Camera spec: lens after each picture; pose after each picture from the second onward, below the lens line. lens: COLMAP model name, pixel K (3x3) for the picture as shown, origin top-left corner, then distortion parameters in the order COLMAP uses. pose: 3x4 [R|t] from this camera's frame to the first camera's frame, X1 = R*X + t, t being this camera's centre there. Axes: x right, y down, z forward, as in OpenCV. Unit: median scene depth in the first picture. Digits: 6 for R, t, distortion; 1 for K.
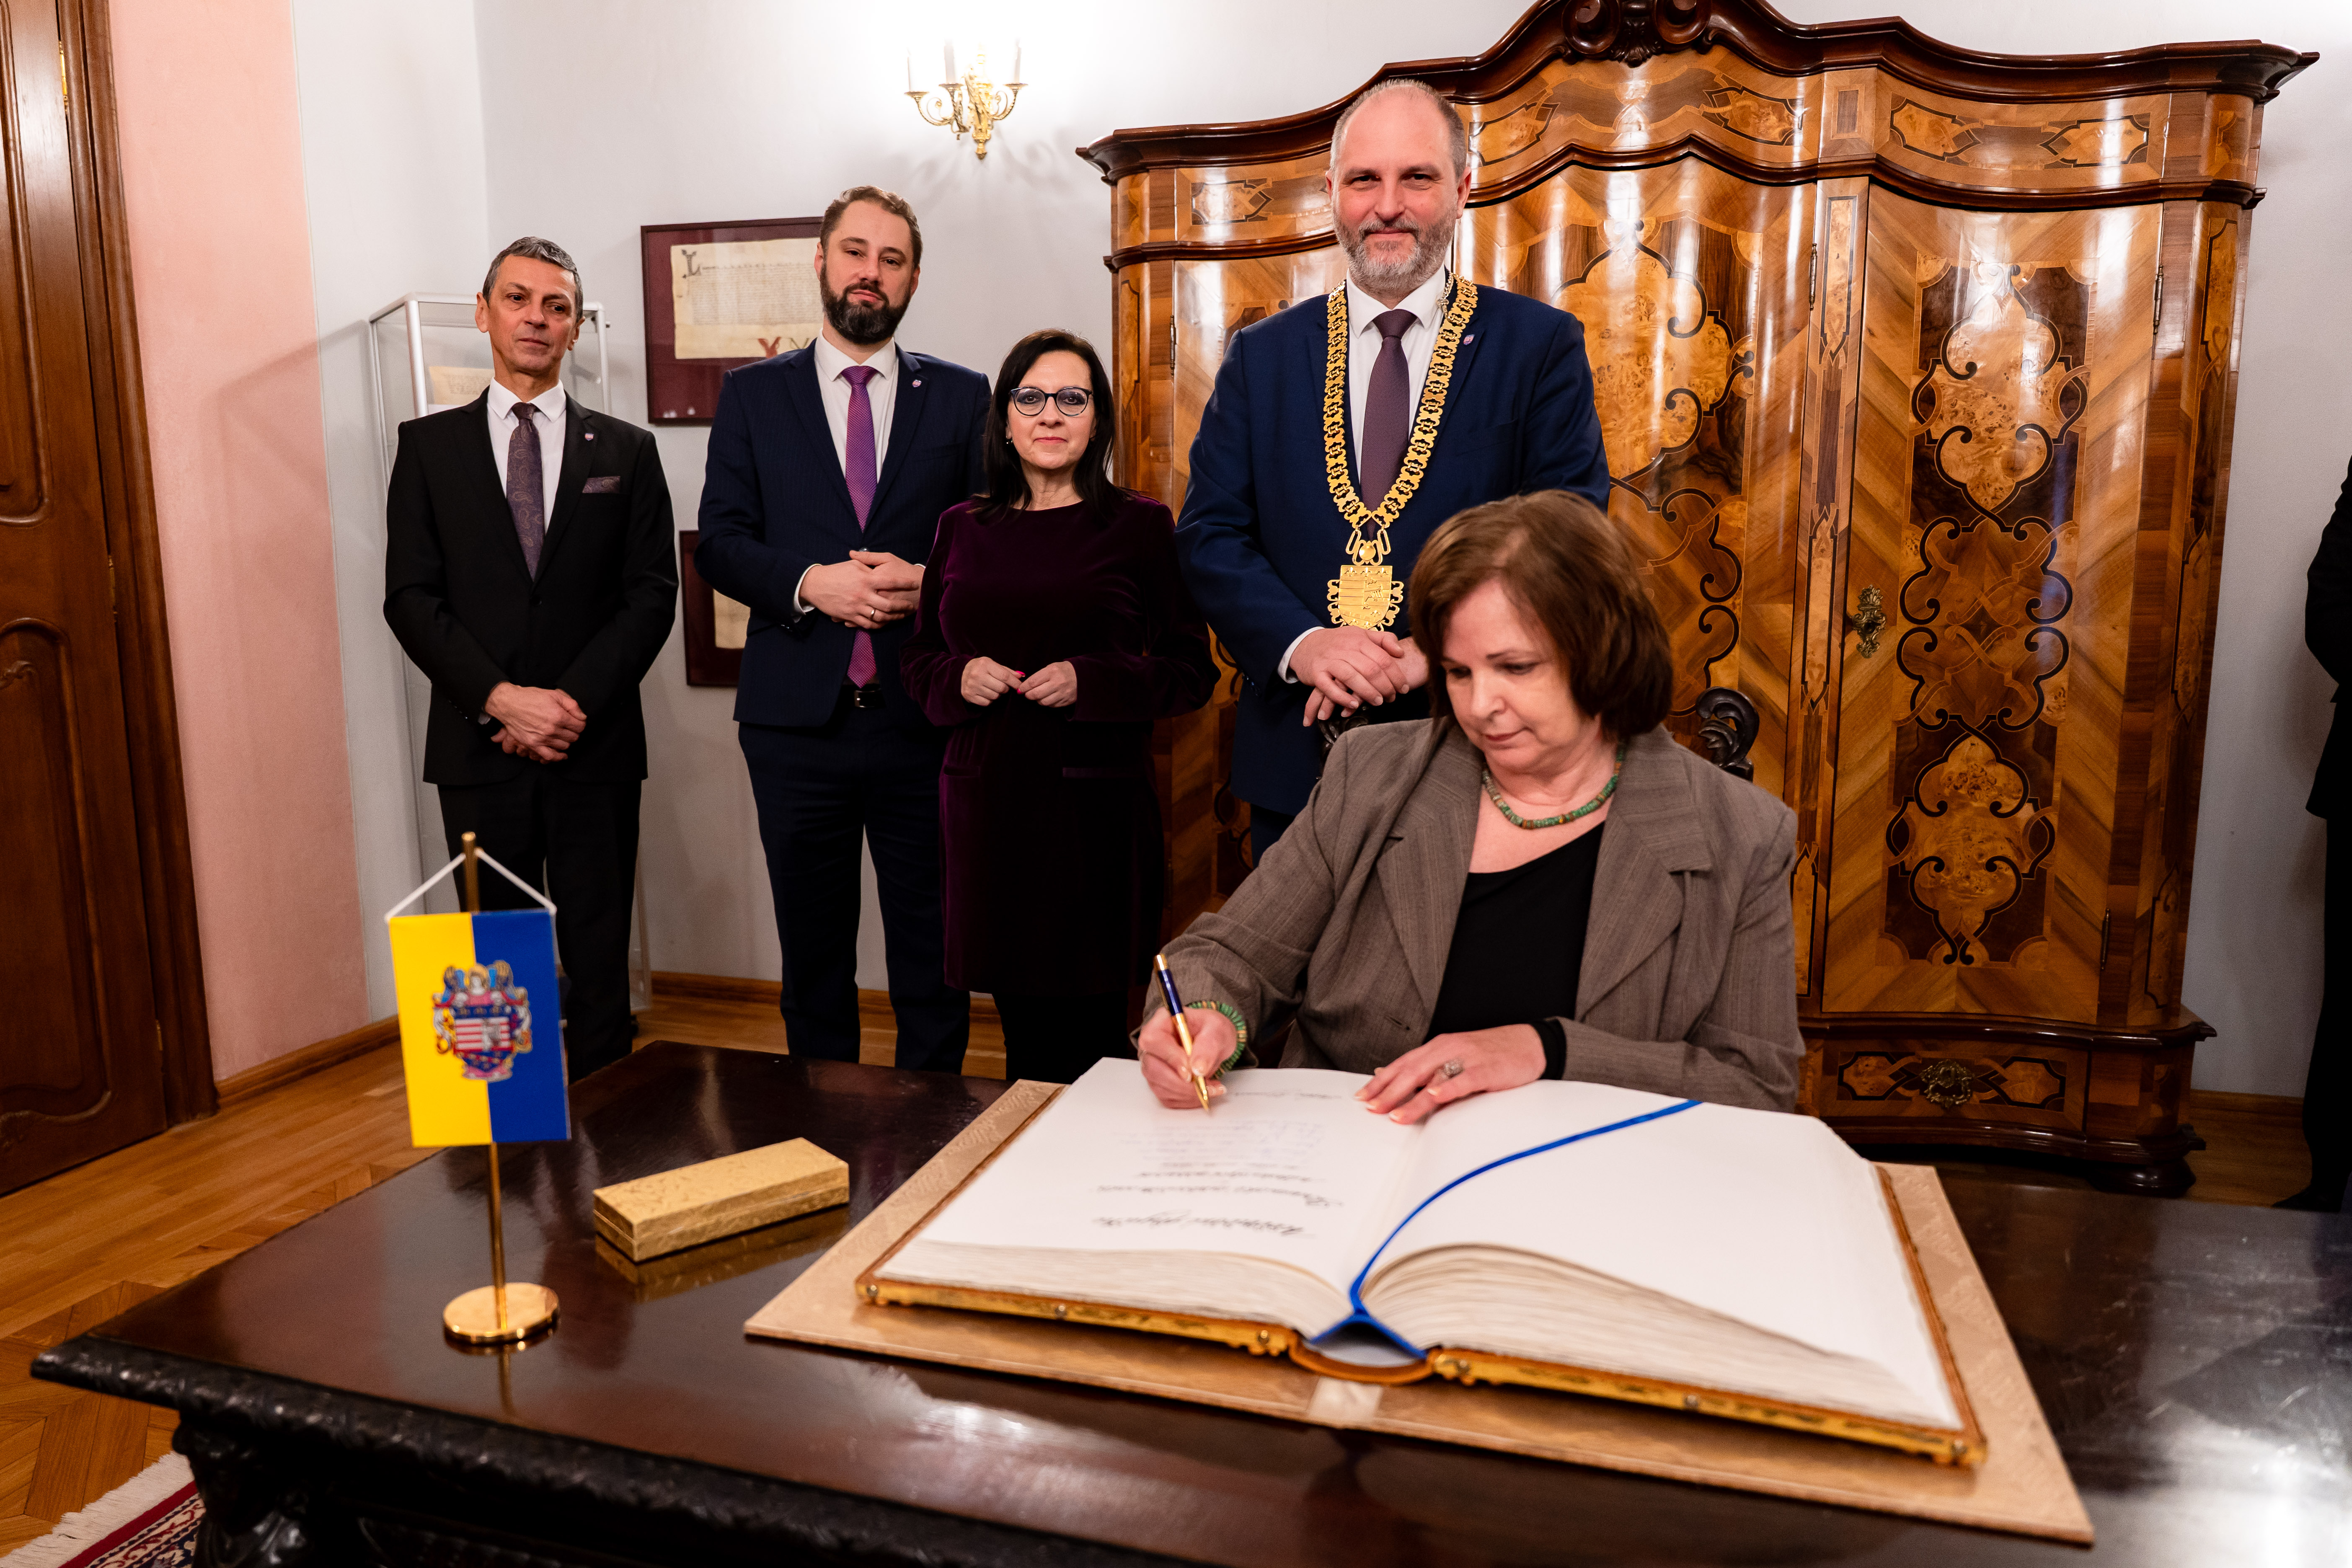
lens RADIAL K [[1672.2, 0, 1091.8], [0, 1672.2, 834.2], [0, 0, 1]] dist [0.019205, -0.033978]
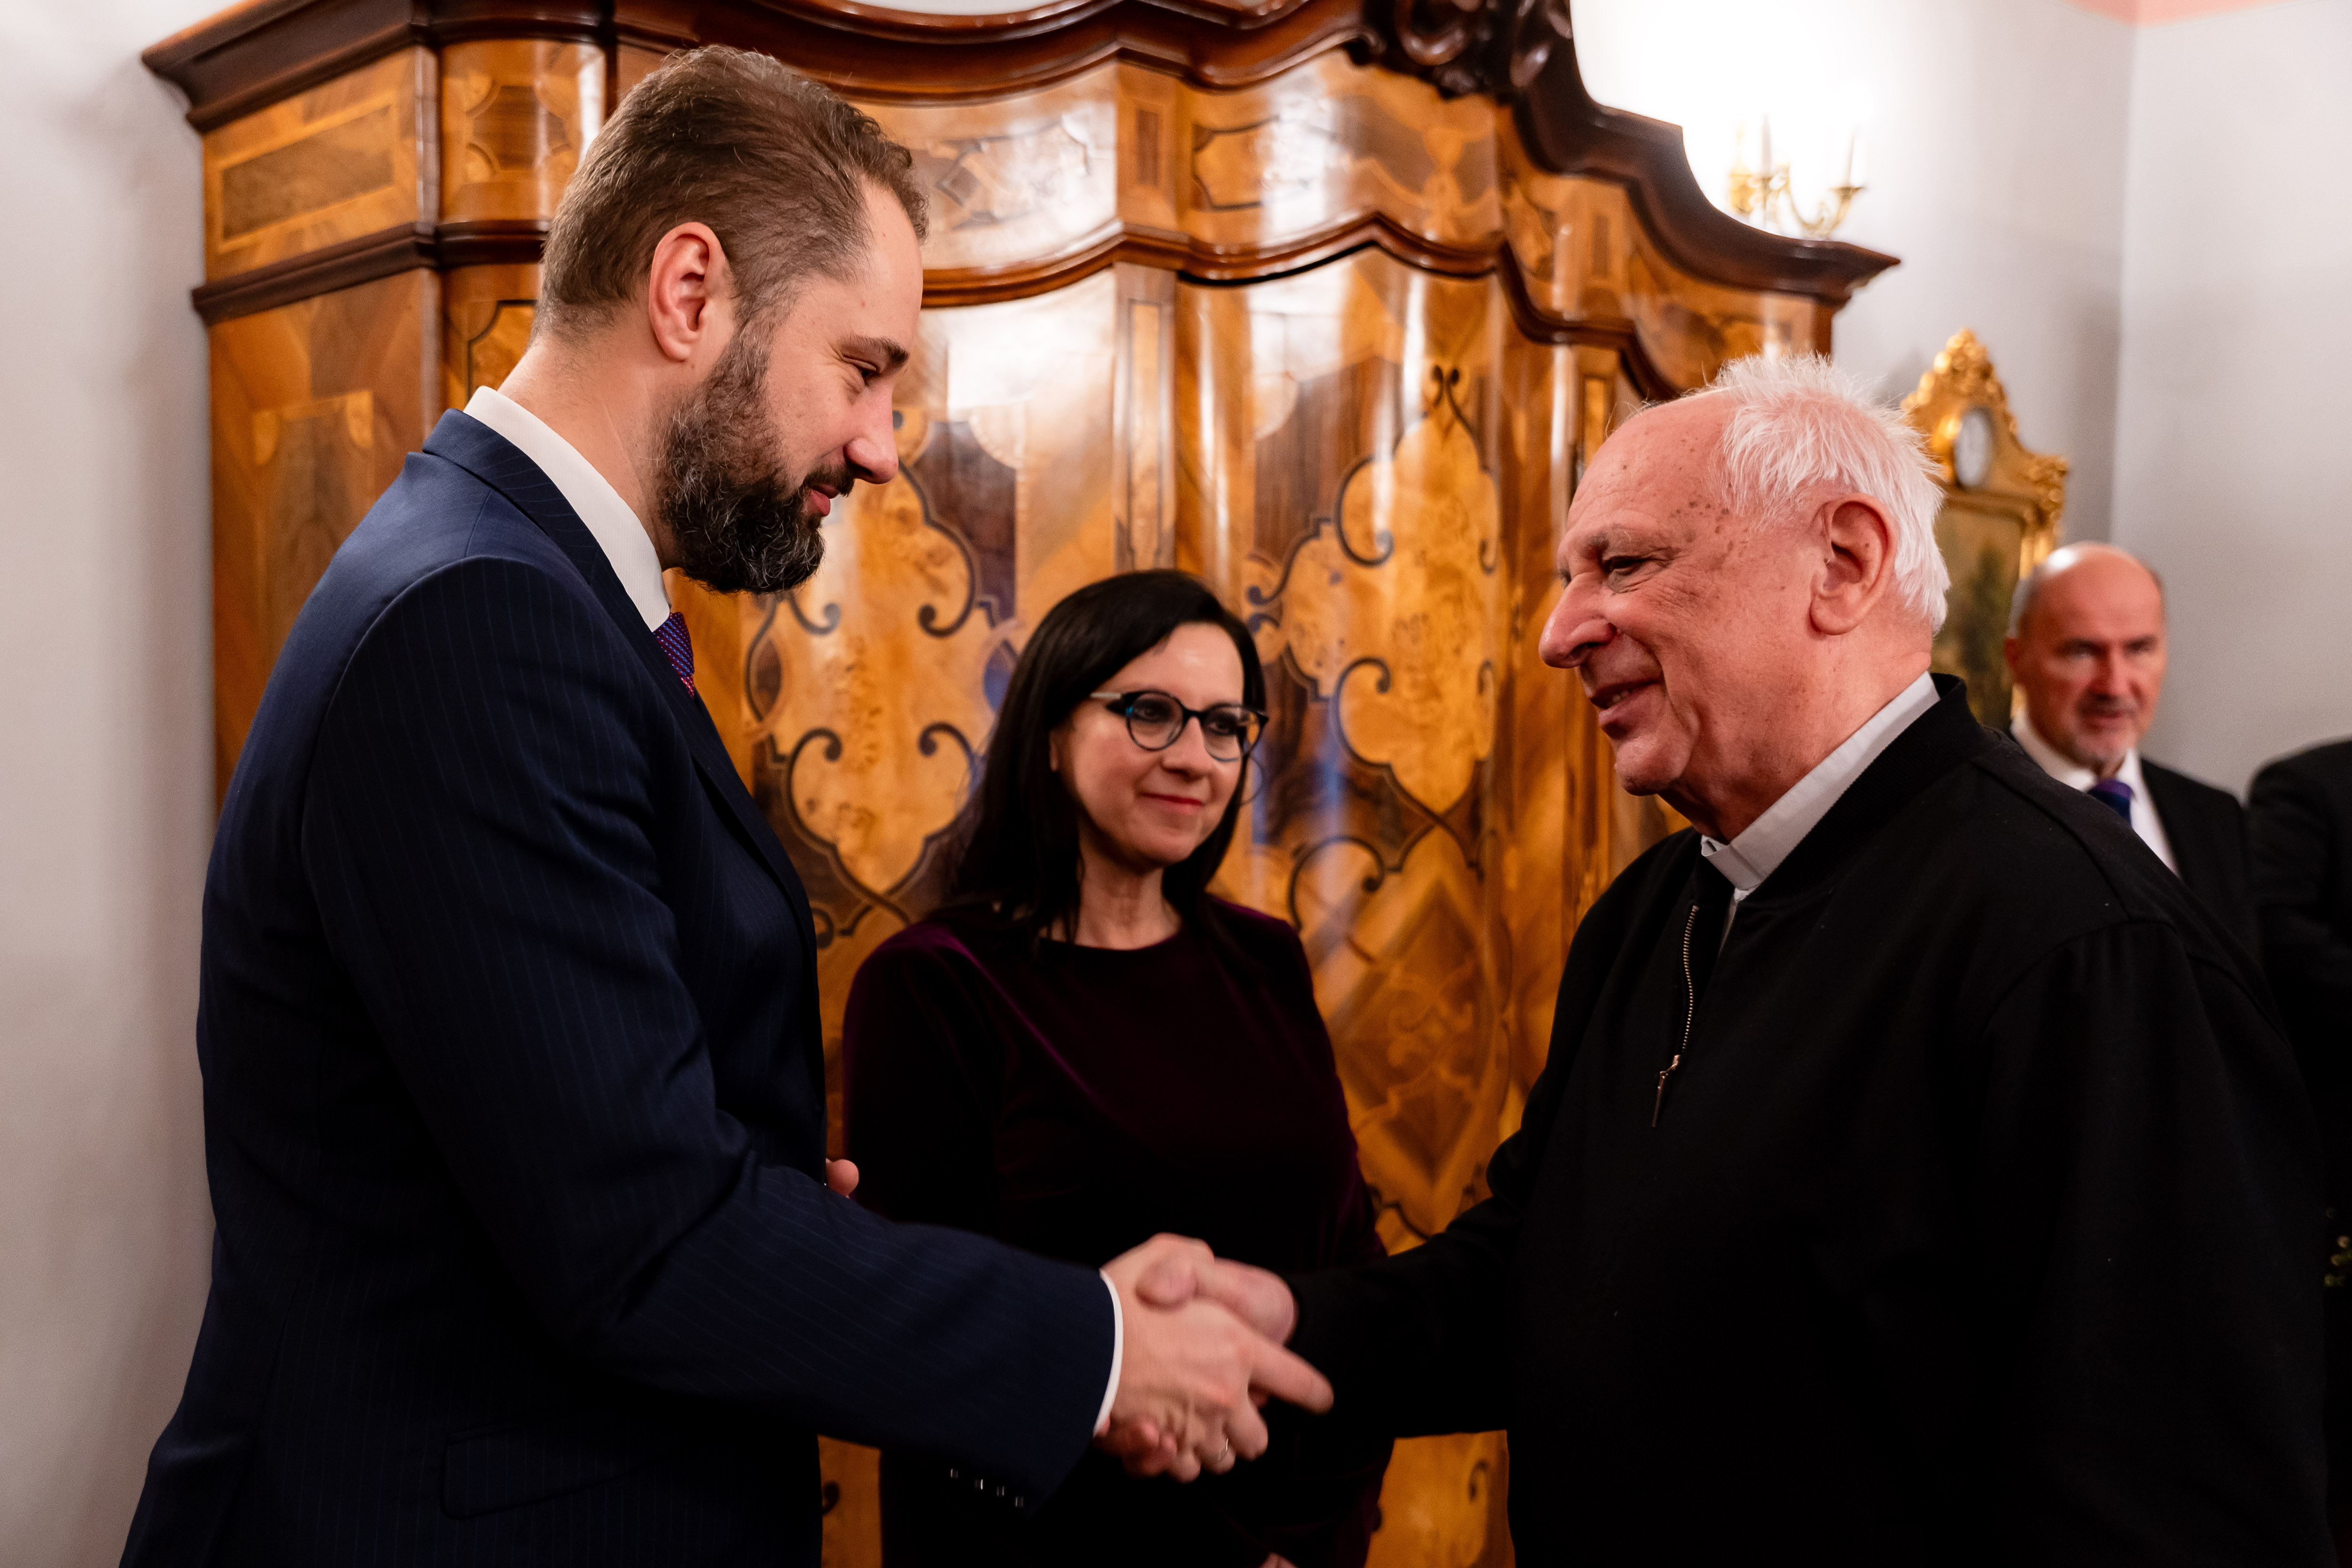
lens RADIAL K [[2476.3, 0, 947.2], [0, 2476.3, 887.1], [0, 0, 1]] dist [0.002748, -0.021385]
pose [[0.529217, -0.052440, 0.846865, -0.476521], [0.120786, 0.992580, -0.014018, -0.198075], [-0.839845, 0.109708, 0.531624, 0.708725]]
